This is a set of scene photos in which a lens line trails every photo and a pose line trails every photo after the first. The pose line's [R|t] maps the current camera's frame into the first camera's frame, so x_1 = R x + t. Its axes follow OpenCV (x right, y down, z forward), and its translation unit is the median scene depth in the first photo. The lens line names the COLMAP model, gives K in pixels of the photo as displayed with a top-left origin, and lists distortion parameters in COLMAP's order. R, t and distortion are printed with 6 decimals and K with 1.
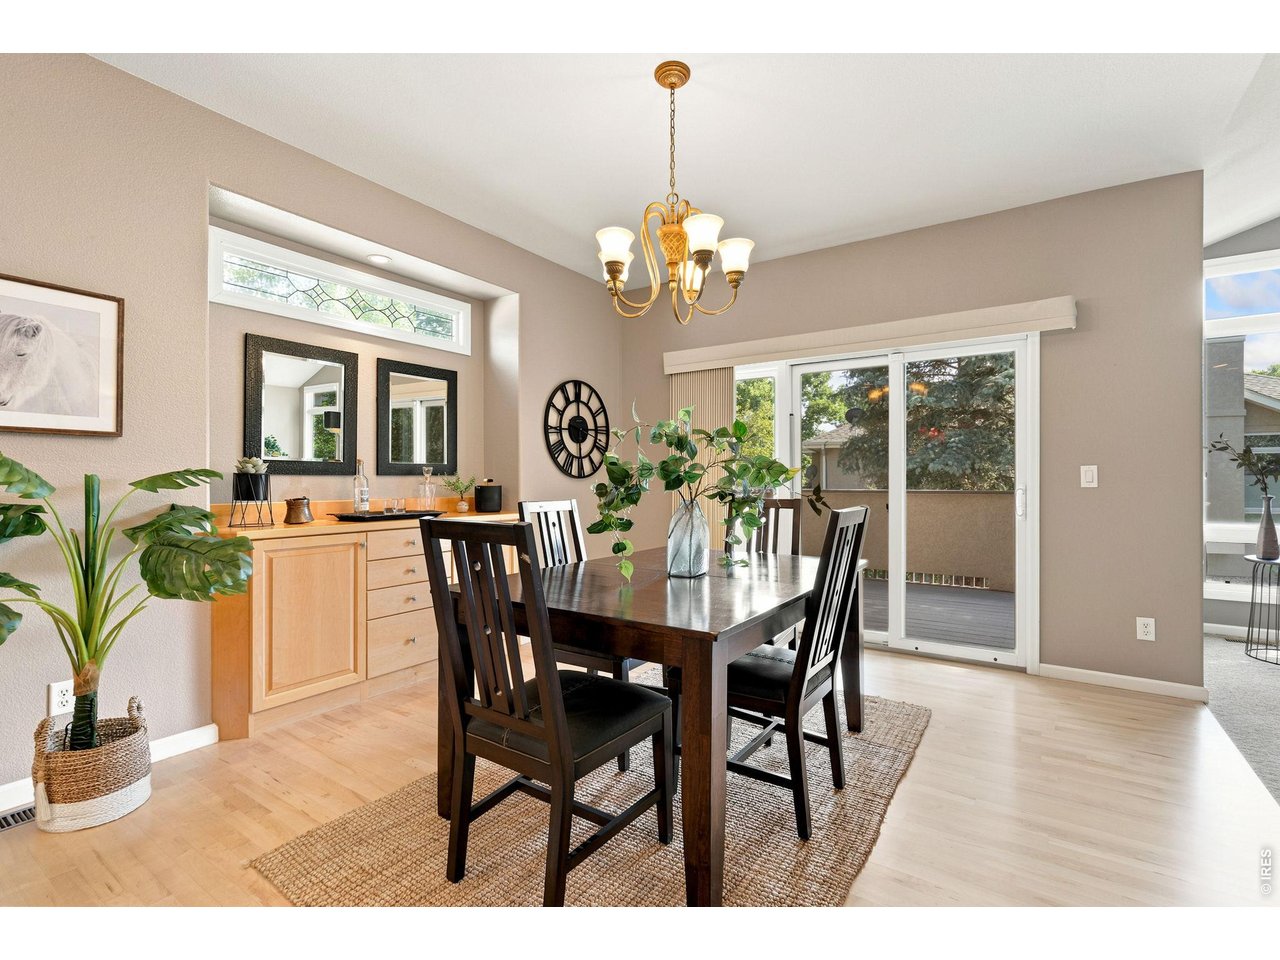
lens RADIAL K [[589.6, 0, 637.8], [0, 589.6, 478.3], [0, 0, 1]] dist [-0.002857, 0.000795]
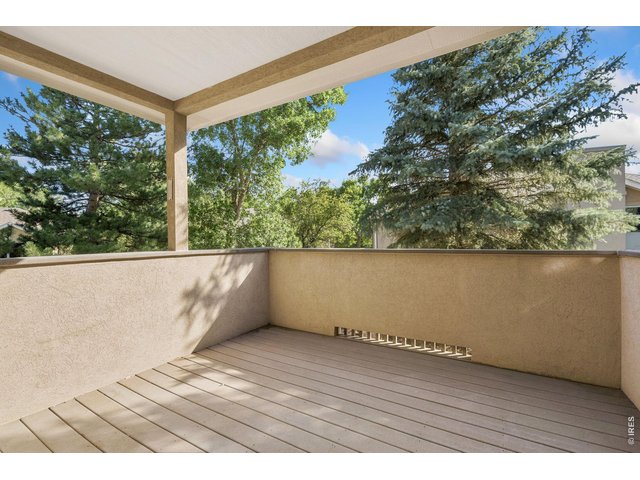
lens RADIAL K [[294.8, 0, 318.7], [0, 294.8, 238.8], [0, 0, 1]] dist [-0.002857, 0.000795]
pose [[0.998475, -0.013342, 0.053572, 0.259917], [0.013273, 0.999911, 0.001634, 0.001203], [-0.053589, -0.000920, 0.998563, 0.430680]]
